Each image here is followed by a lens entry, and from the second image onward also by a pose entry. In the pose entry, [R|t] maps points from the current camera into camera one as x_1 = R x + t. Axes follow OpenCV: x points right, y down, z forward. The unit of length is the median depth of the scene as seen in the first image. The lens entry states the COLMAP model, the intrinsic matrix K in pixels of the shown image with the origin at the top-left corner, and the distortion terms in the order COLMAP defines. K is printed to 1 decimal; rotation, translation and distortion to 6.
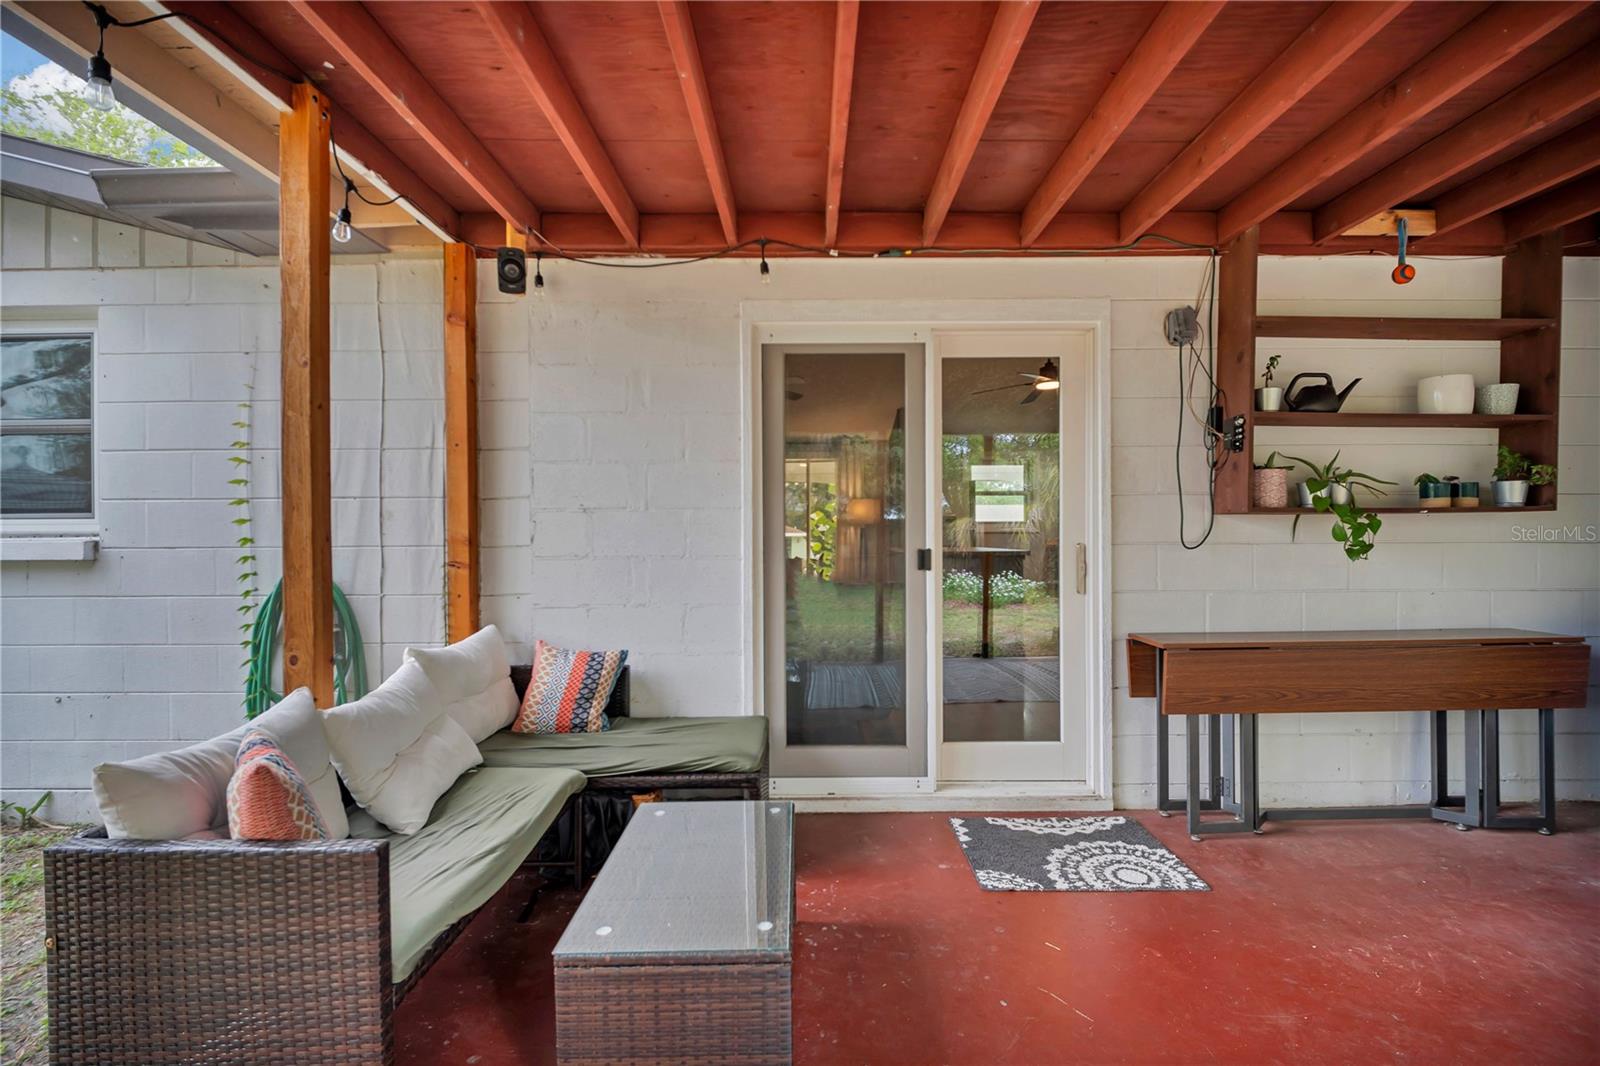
lens RADIAL K [[746.7, 0, 802.3], [0, 746.7, 534.1], [0, 0, 1]] dist [-0.002916, -0.000450]
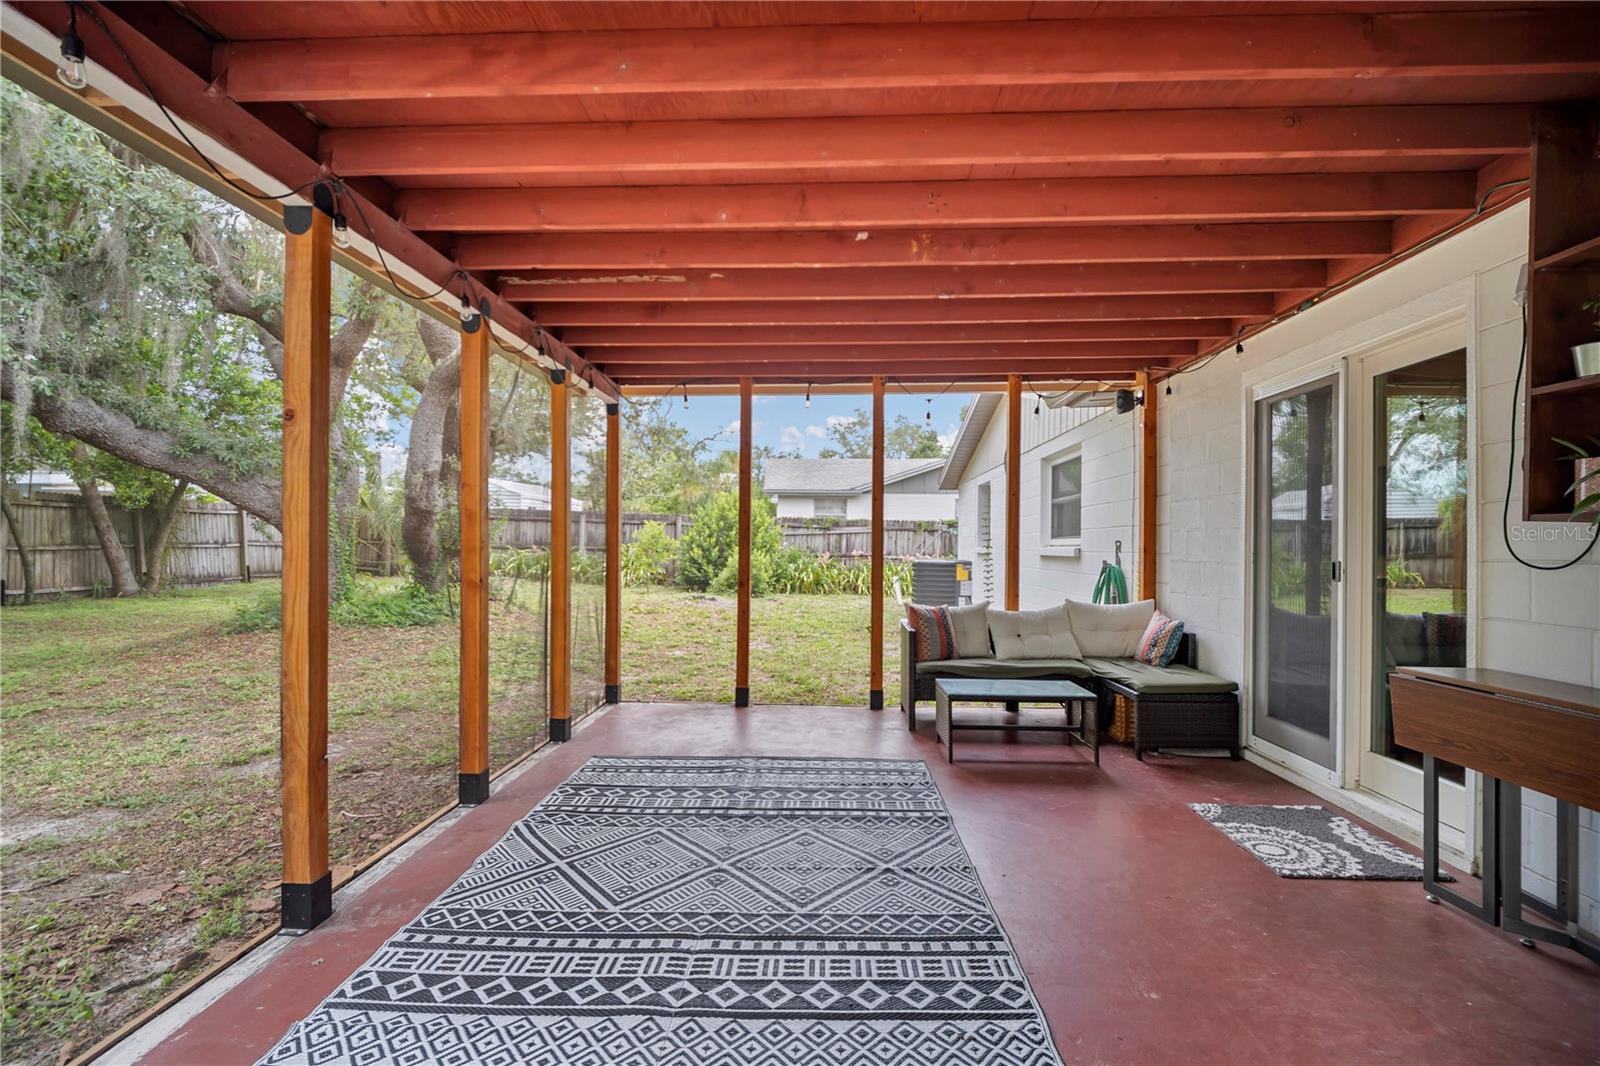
lens RADIAL K [[746.7, 0, 802.4], [0, 746.7, 539.8], [0, 0, 1]] dist [-0.002916, -0.000450]
pose [[-0.043346, -0.004033, -0.999052, 1.358143], [-0.009372, 0.999949, -0.003630, -0.001256], [0.999016, 0.009206, -0.043381, 0.283091]]
